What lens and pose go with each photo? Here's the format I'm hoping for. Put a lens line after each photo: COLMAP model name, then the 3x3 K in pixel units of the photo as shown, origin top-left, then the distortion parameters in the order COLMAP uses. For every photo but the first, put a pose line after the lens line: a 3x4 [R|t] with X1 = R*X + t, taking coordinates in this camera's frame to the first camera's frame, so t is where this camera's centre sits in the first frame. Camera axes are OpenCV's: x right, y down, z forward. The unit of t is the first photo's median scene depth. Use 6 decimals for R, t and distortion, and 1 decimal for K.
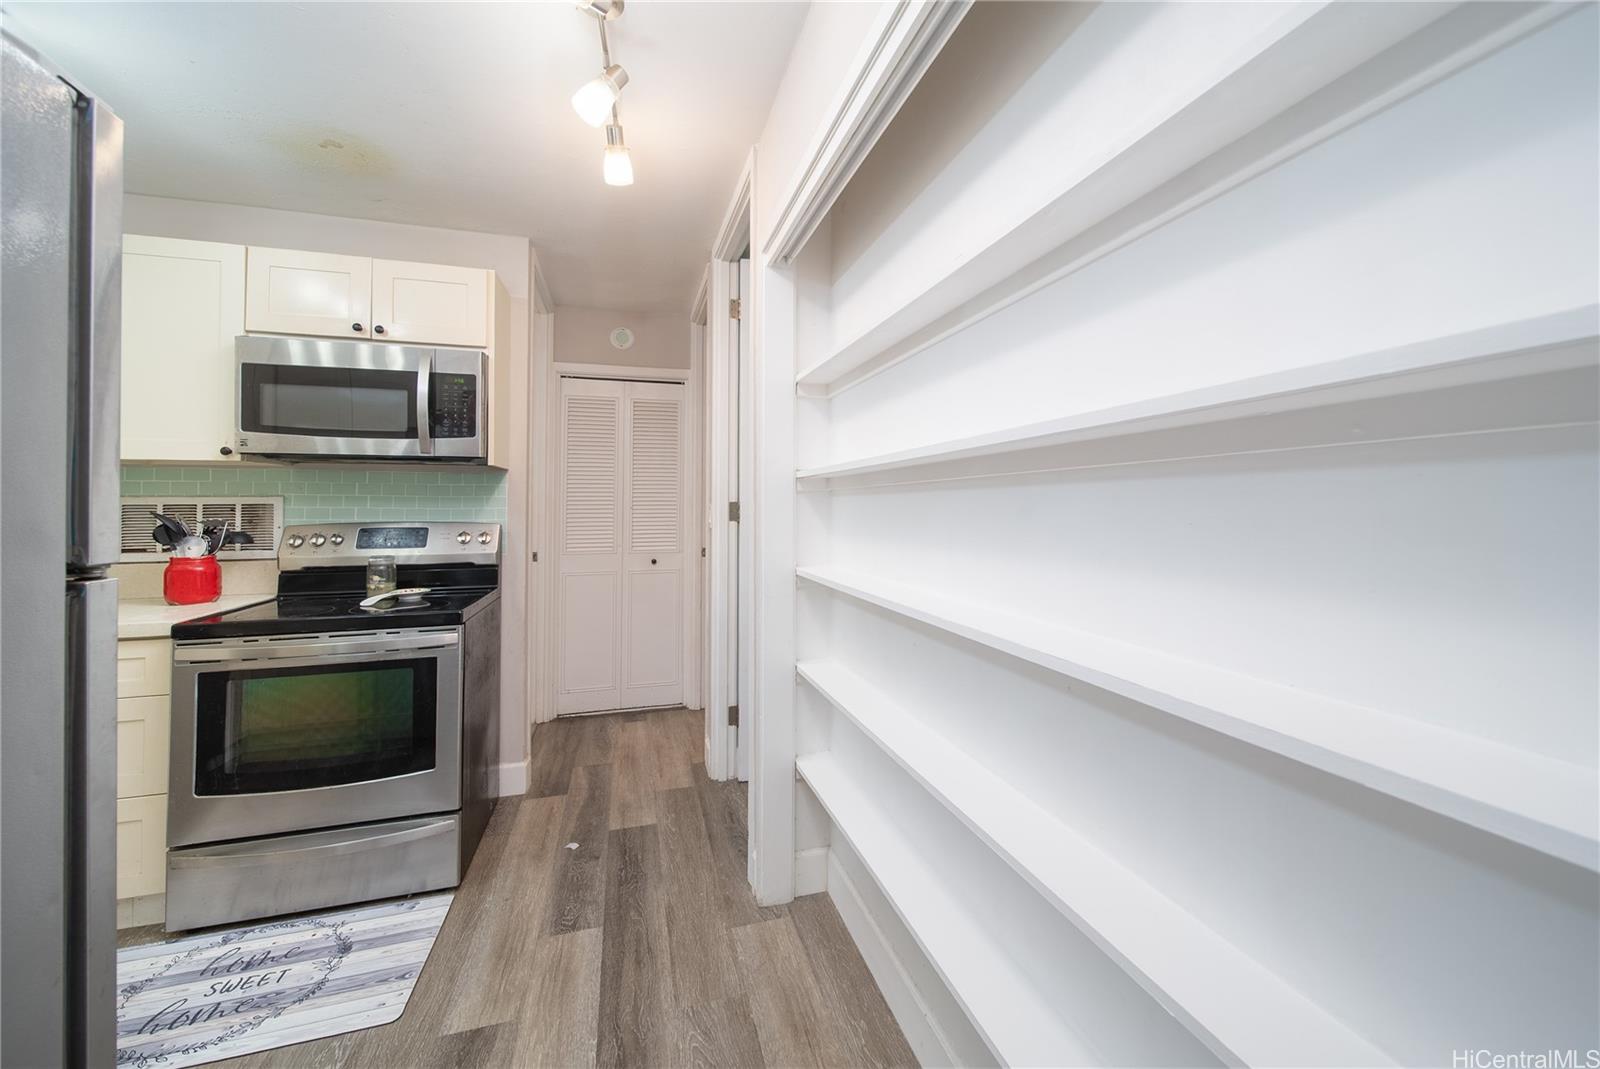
lens RADIAL K [[601.9, 0, 805.5], [0, 601.9, 494.3], [0, 0, 1]] dist [0.000478, -0.000147]
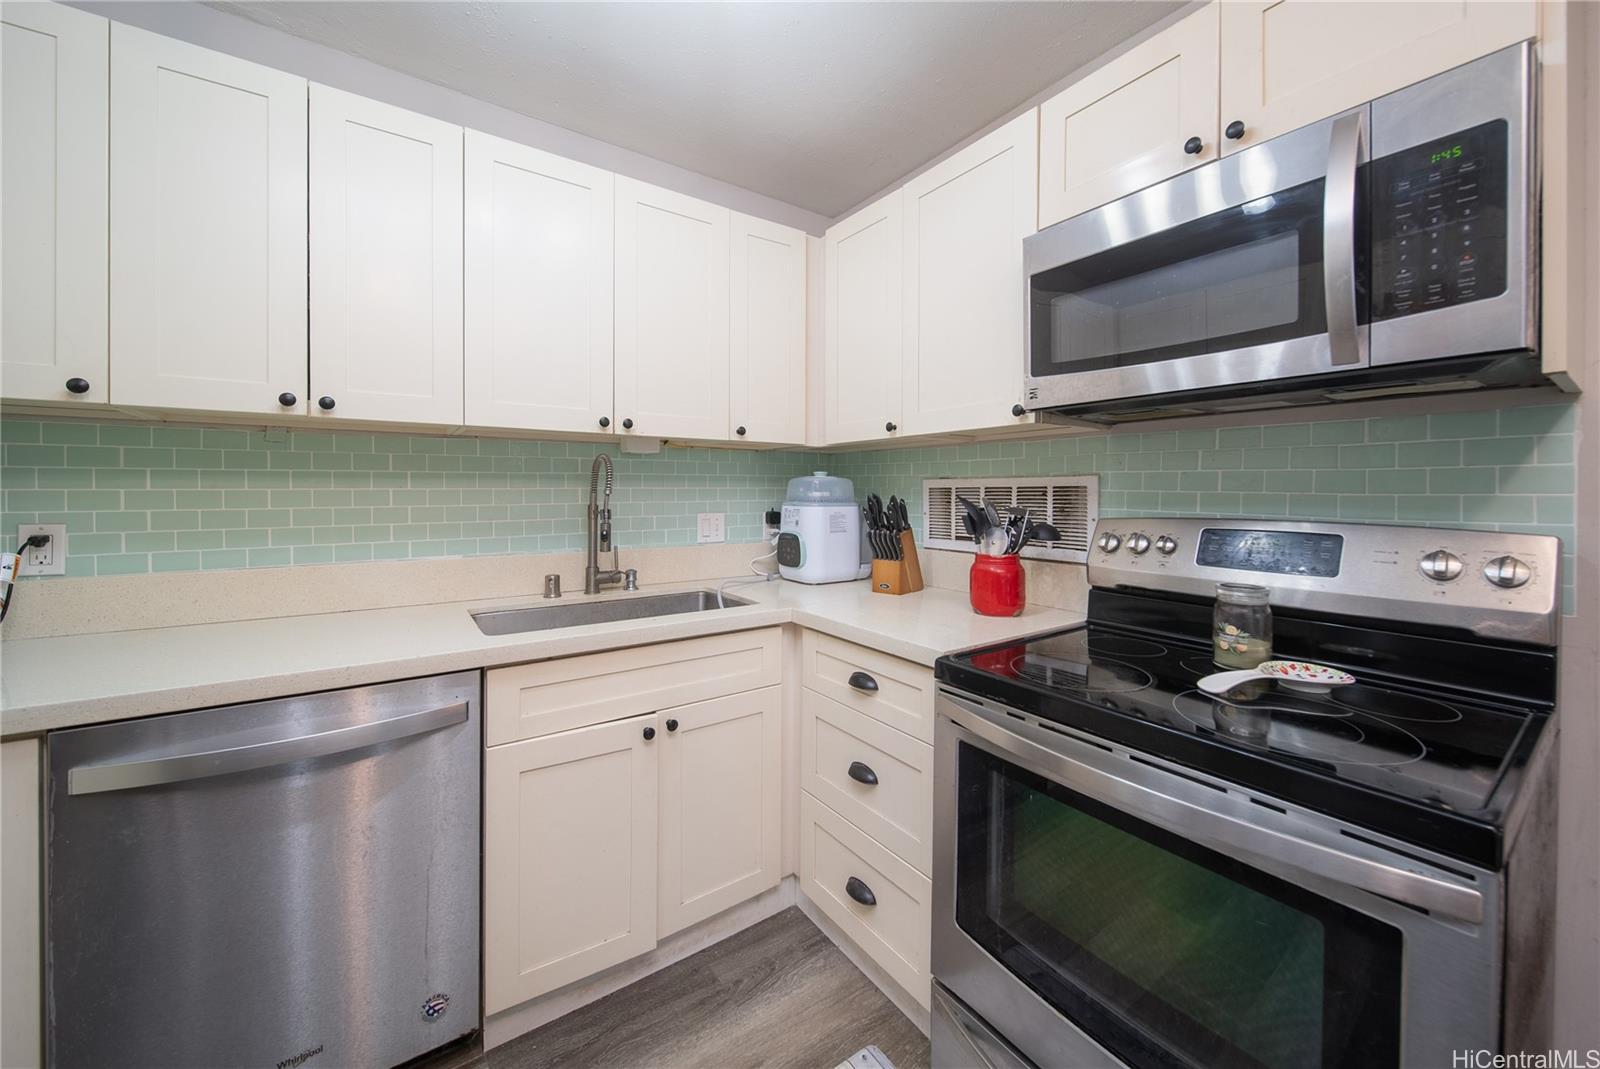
lens RADIAL K [[601.9, 0, 805.5], [0, 601.9, 494.3], [0, 0, 1]] dist [0.000478, -0.000147]
pose [[0.318143, 0.008319, -0.948006, -0.338690], [0.013636, 0.999818, 0.013349, 0.012559], [0.947945, -0.017174, 0.317971, 0.488231]]
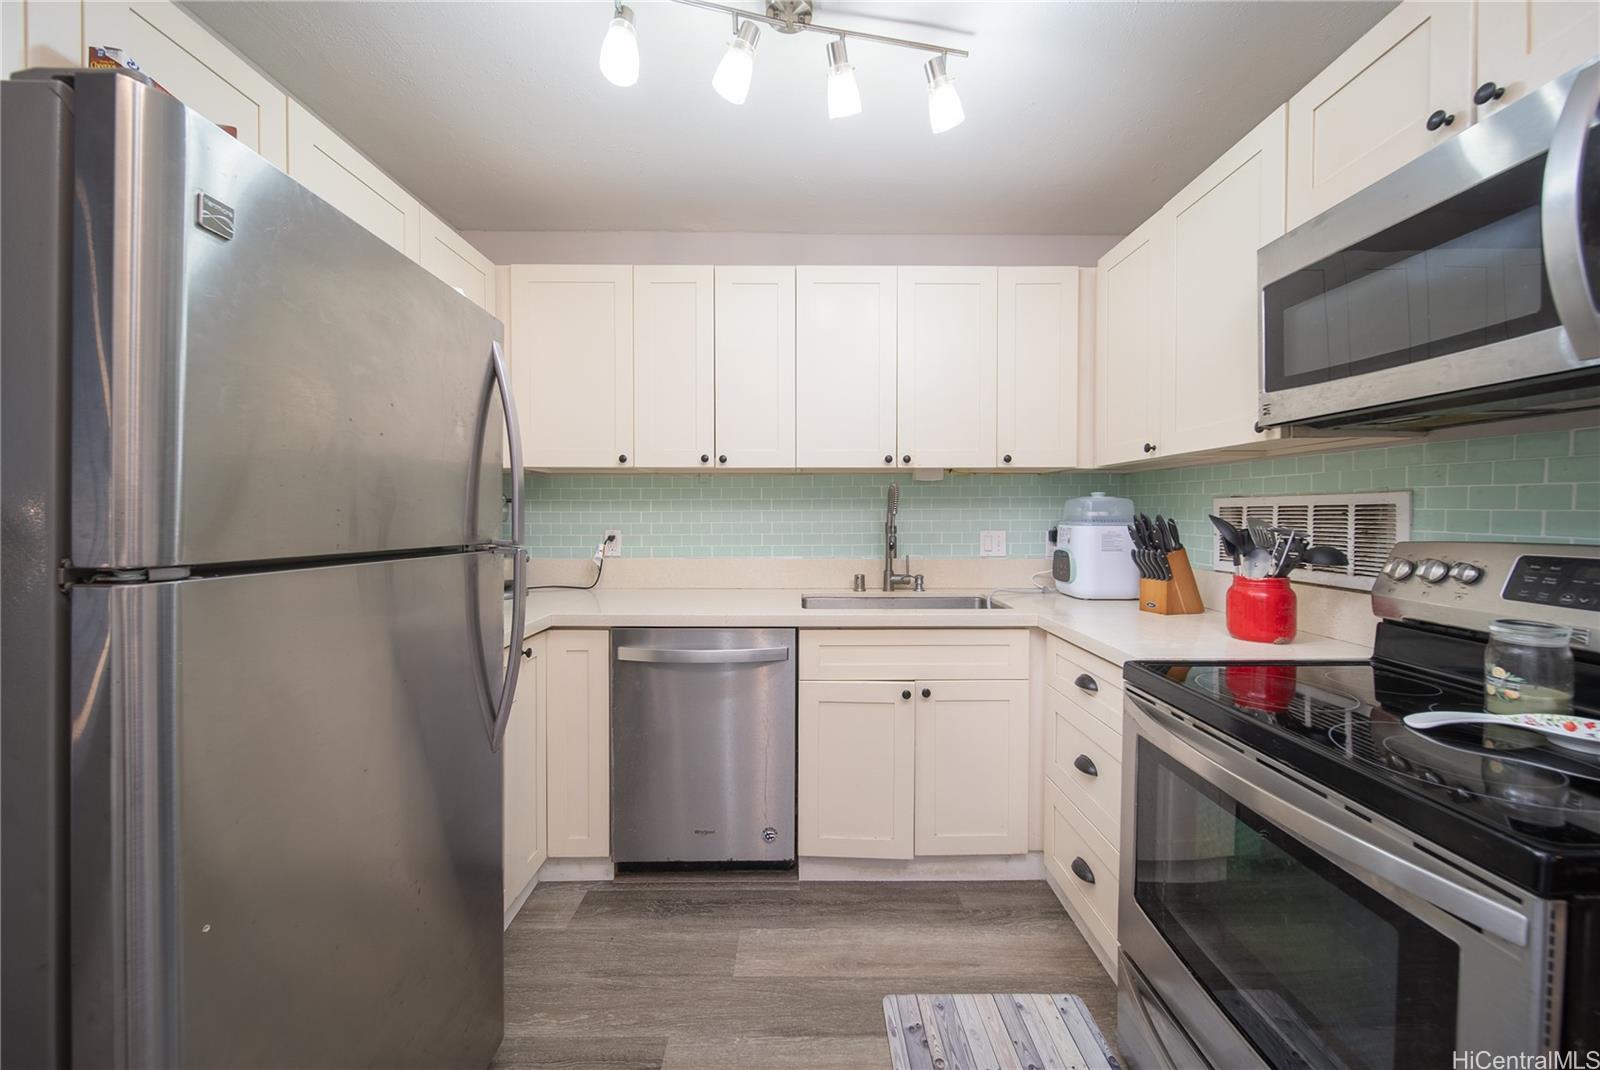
lens RADIAL K [[592.5, 0, 805.8], [0, 592.5, 518.1], [0, 0, 1]] dist [-0.001257, -0.000311]
pose [[-0.276597, 0.014136, -0.960882, -0.161489], [0.019365, 0.999771, 0.009134, 0.014114], [0.960791, -0.016081, -0.276807, 0.626251]]
